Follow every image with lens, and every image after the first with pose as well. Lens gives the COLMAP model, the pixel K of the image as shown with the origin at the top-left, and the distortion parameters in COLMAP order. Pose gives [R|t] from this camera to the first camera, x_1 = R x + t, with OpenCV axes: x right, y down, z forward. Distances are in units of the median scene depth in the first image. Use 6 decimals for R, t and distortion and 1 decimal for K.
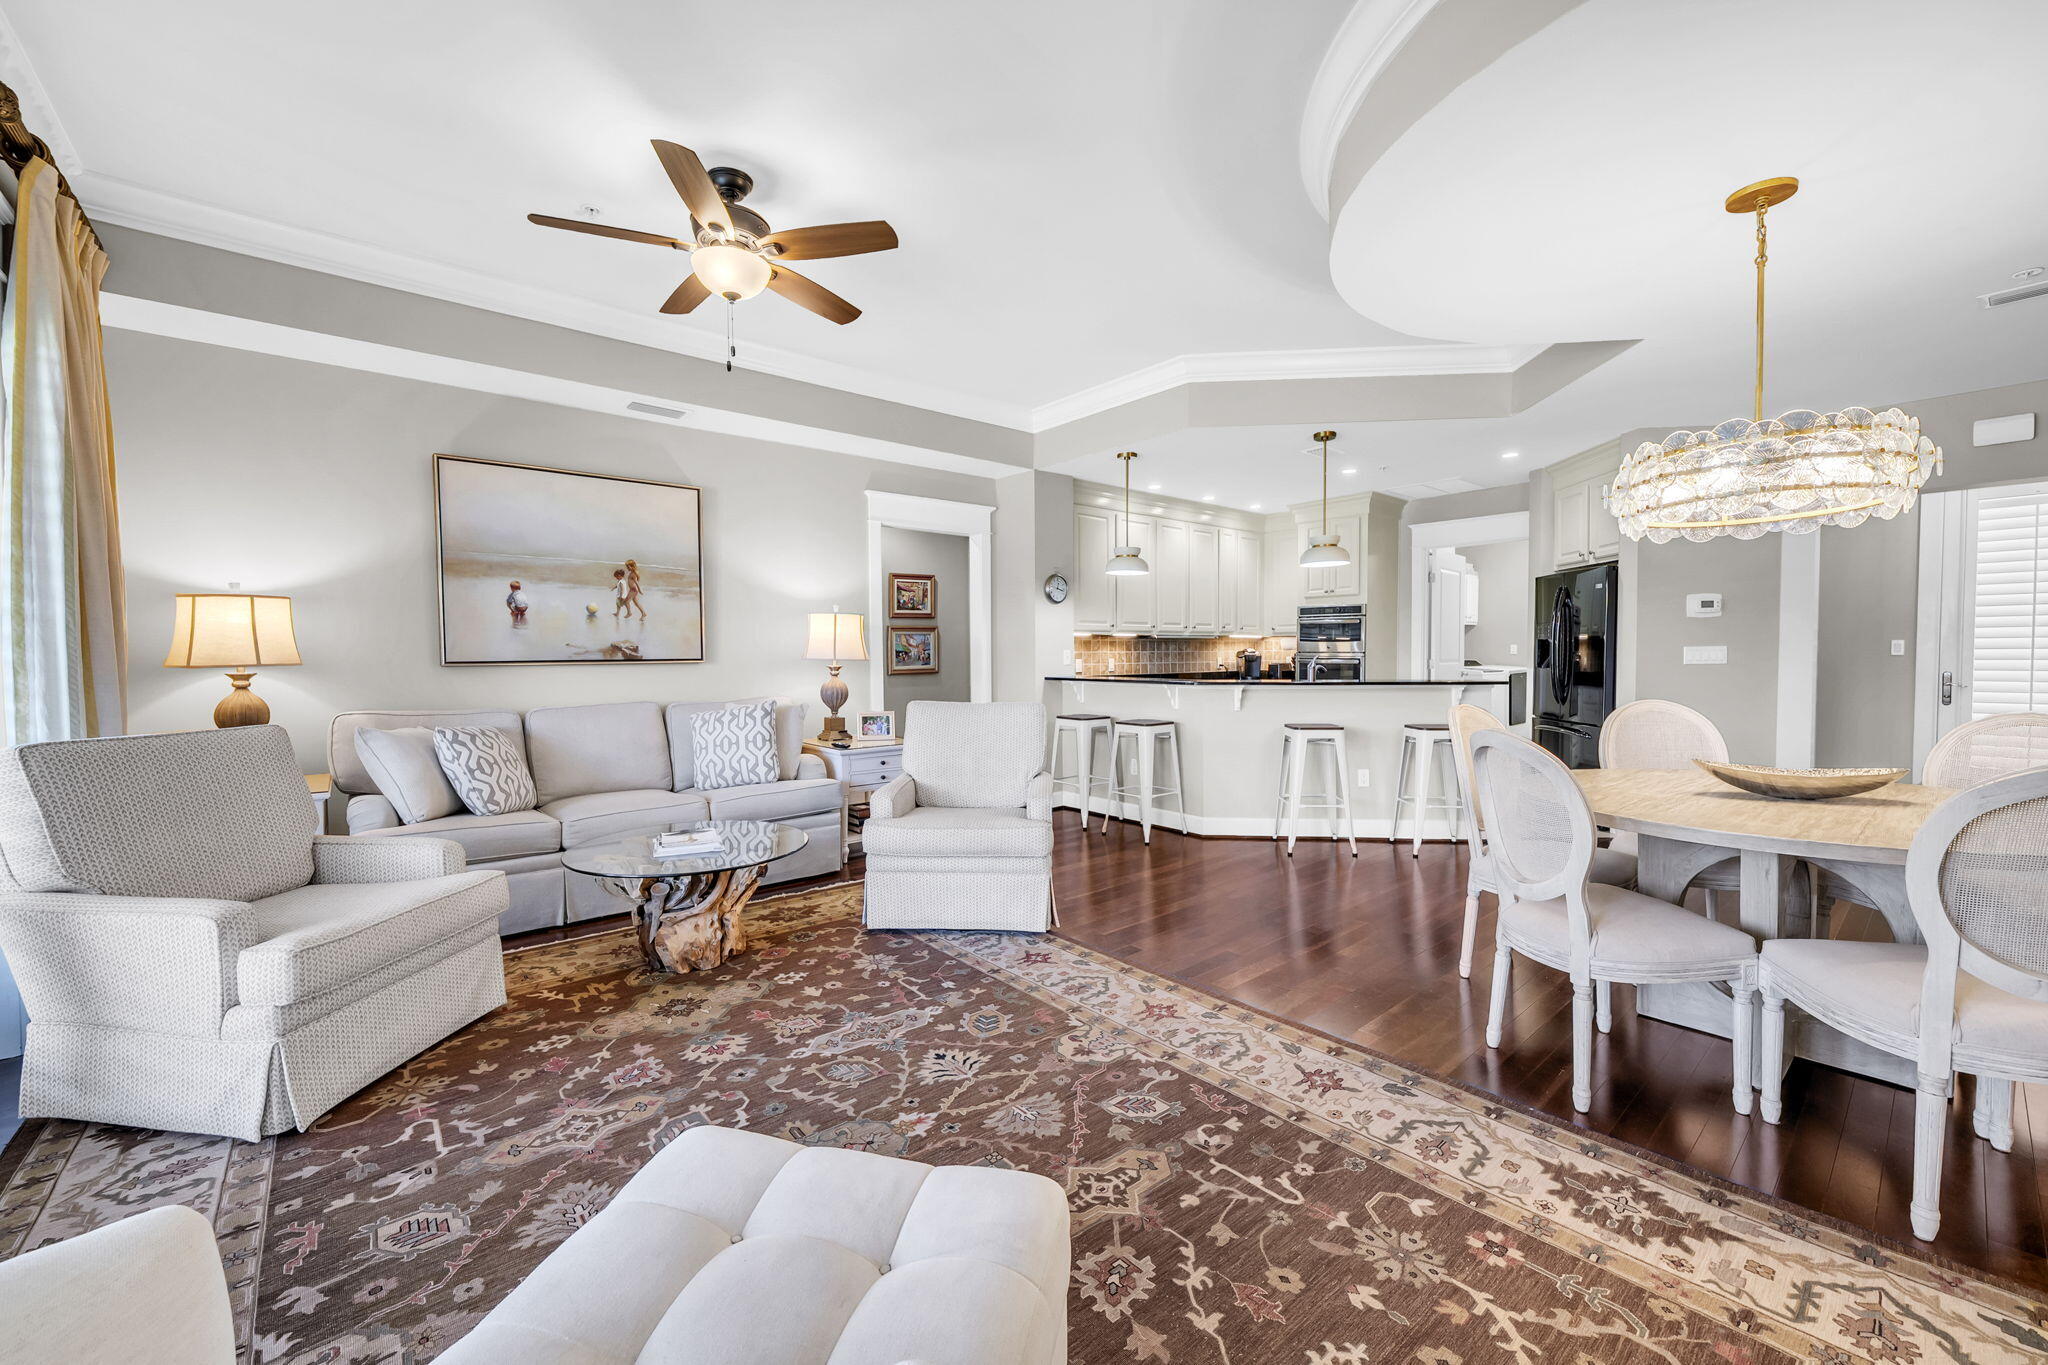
lens RADIAL K [[808.3, 0, 1024.0], [0, 808.3, 682.5], [0, 0, 1]] dist [-0.001286, -0.000058]
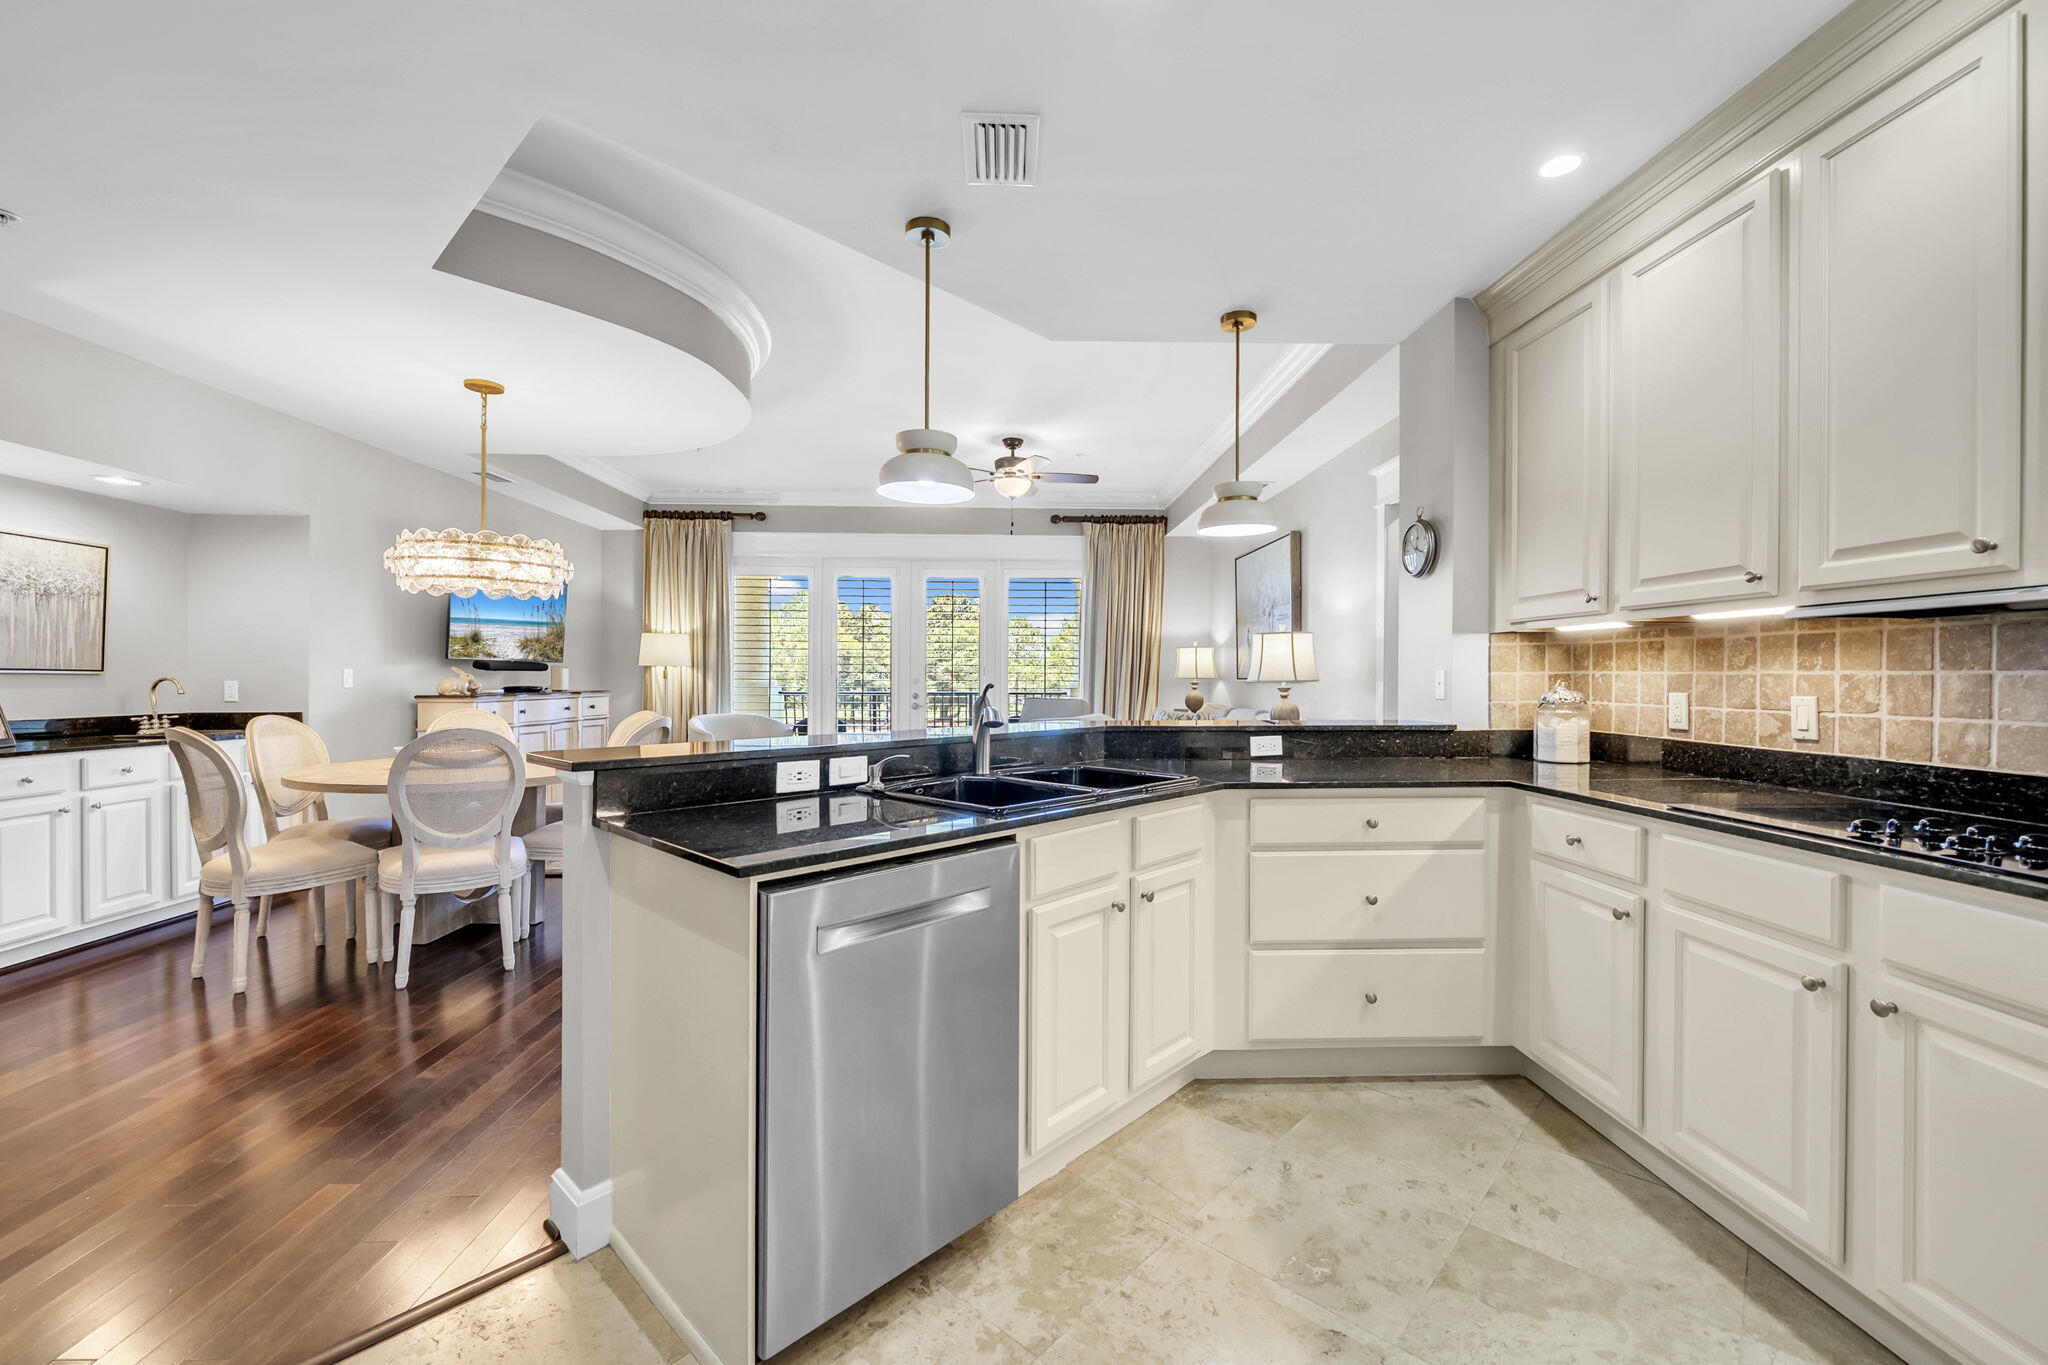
lens RADIAL K [[825.9, 0, 1021.5], [0, 825.9, 674.7], [0, 0, 1]] dist [0.000458, 0.000405]
pose [[-0.626066, 0.004365, -0.779758, 0.813699], [-0.027005, 0.999263, 0.027277, -0.059551], [0.779302, 0.038135, -0.625487, 1.529195]]
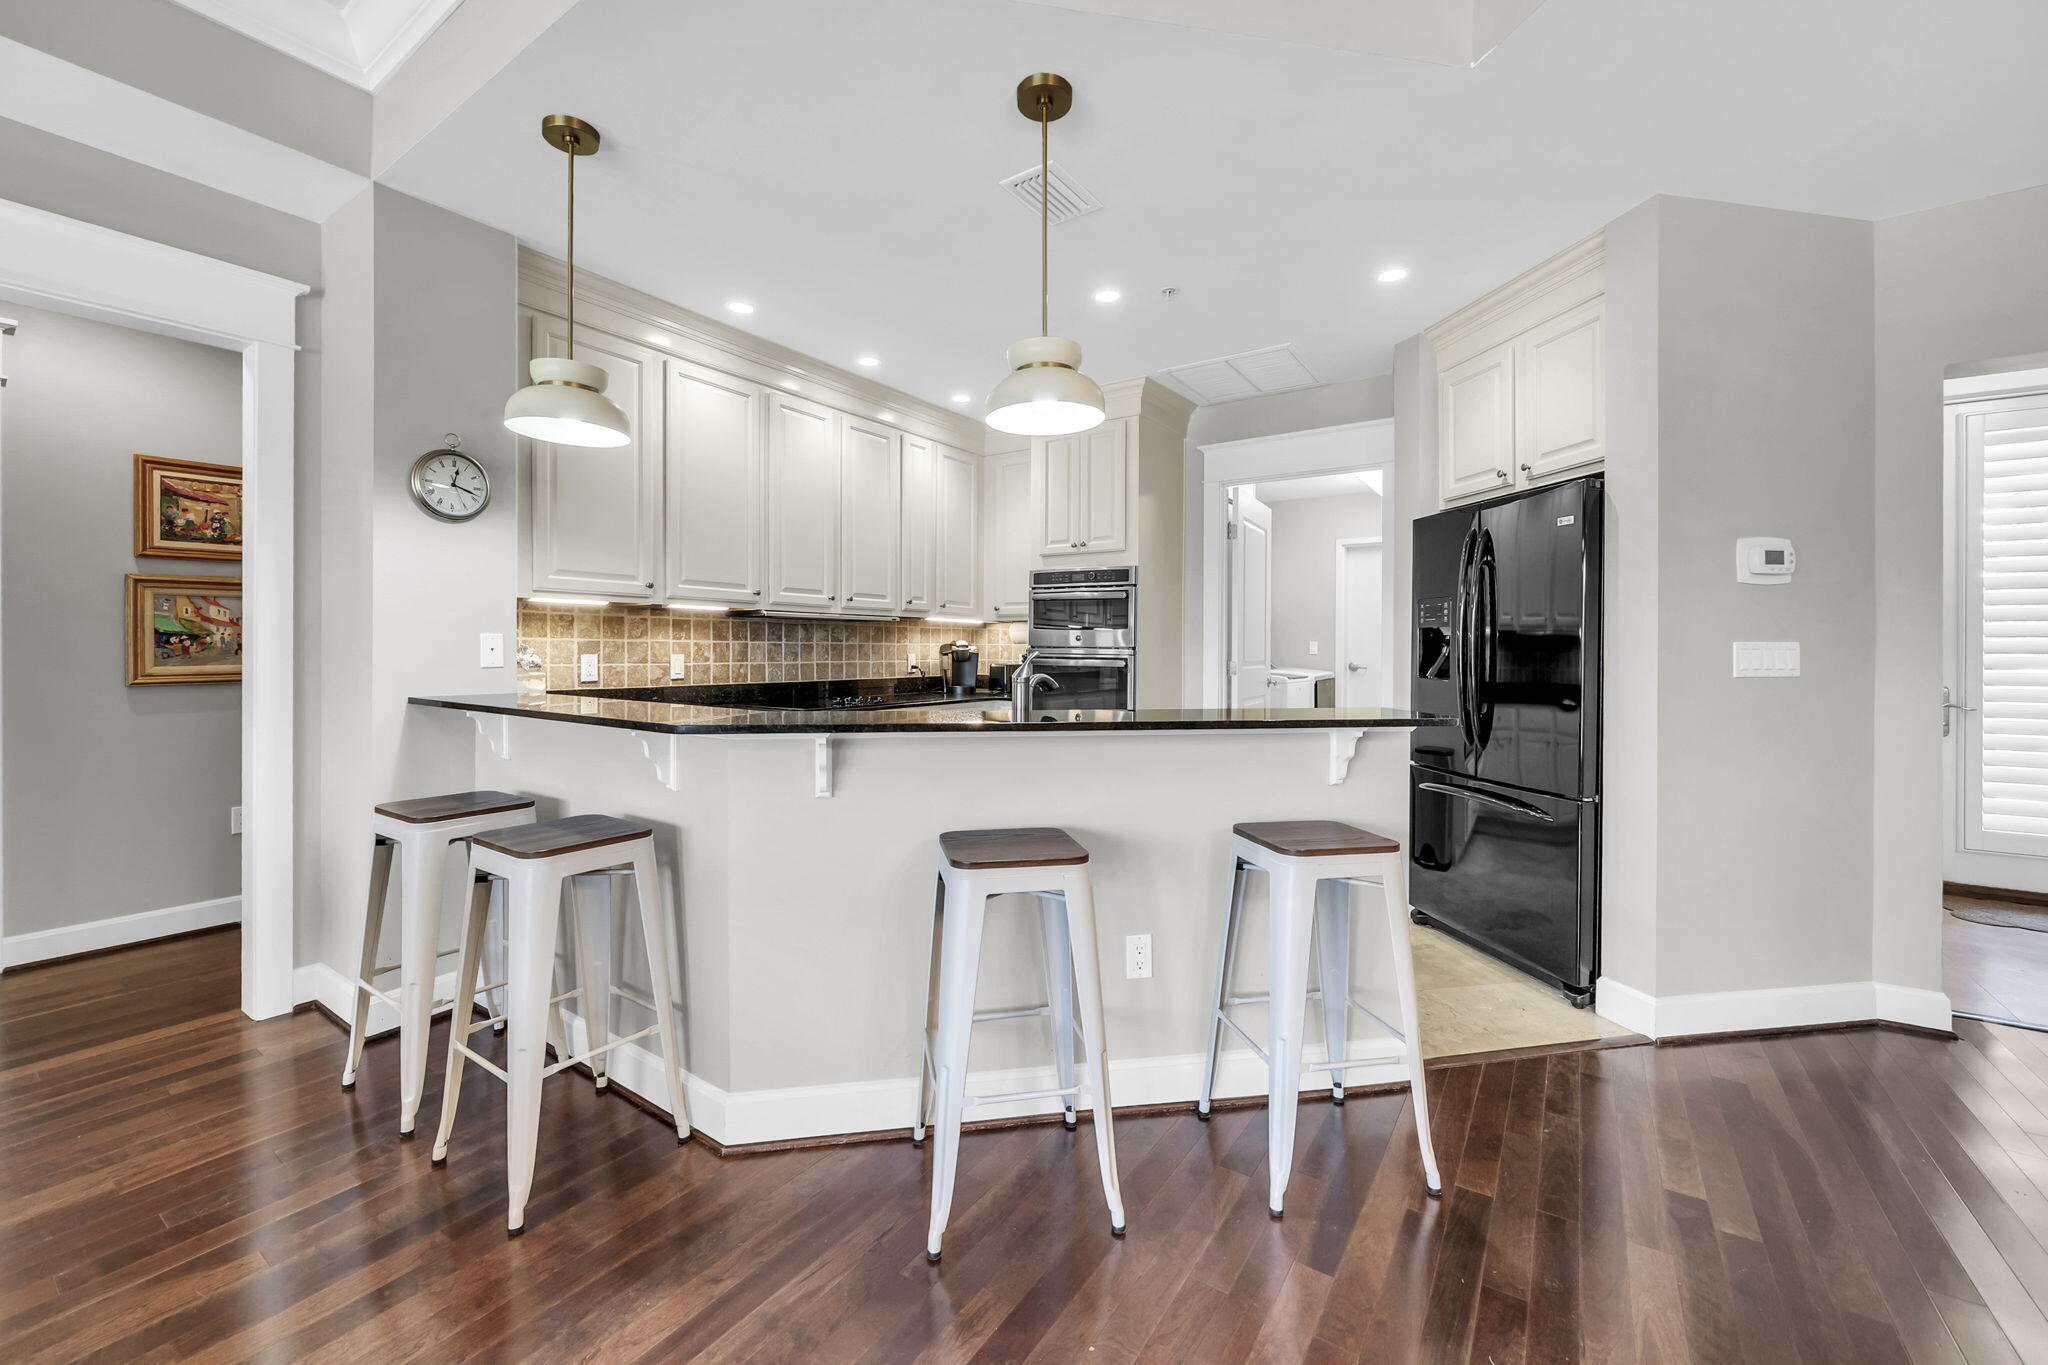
lens RADIAL K [[826.9, 0, 1024.9], [0, 826.9, 657.1], [0, 0, 1]] dist [0.000866, 0.000077]
pose [[0.962771, 0.009675, 0.270145, 0.283080], [-0.002275, 0.999614, -0.027695, -0.021519], [-0.270309, 0.026049, 0.962421, 0.688475]]
